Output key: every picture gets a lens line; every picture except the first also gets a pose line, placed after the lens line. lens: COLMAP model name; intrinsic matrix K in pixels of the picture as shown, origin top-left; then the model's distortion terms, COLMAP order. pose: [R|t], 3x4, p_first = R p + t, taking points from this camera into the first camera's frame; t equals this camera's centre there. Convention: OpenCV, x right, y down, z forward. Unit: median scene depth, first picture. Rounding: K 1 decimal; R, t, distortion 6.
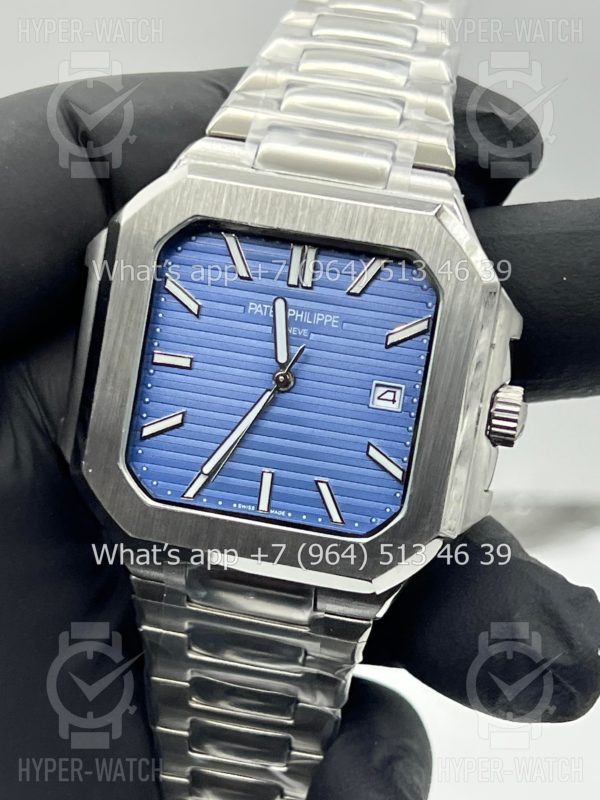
lens RADIAL K [[1901.2, 0, 300.0], [0, 1901.2, 400.0], [0, 0, 1]] dist [0.350072, 0.208471]
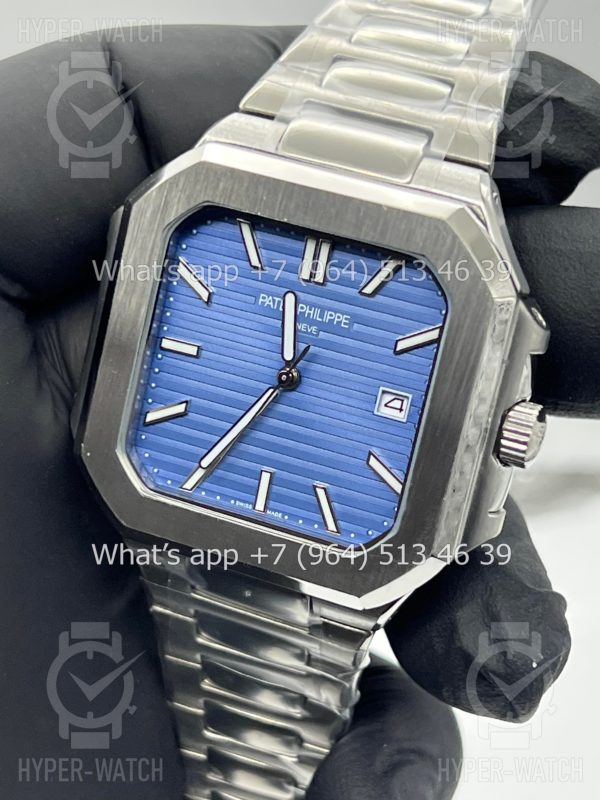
lens RADIAL K [[1901.2, 0, 300.0], [0, 1901.2, 400.0], [0, 0, 1]] dist [0.350072, 0.208471]
pose [[0.978551, 0.085315, -0.187508, 0.176757], [-0.068294, 0.993089, 0.095444, -0.090864], [0.194355, -0.080591, 0.977615, 0.066587]]
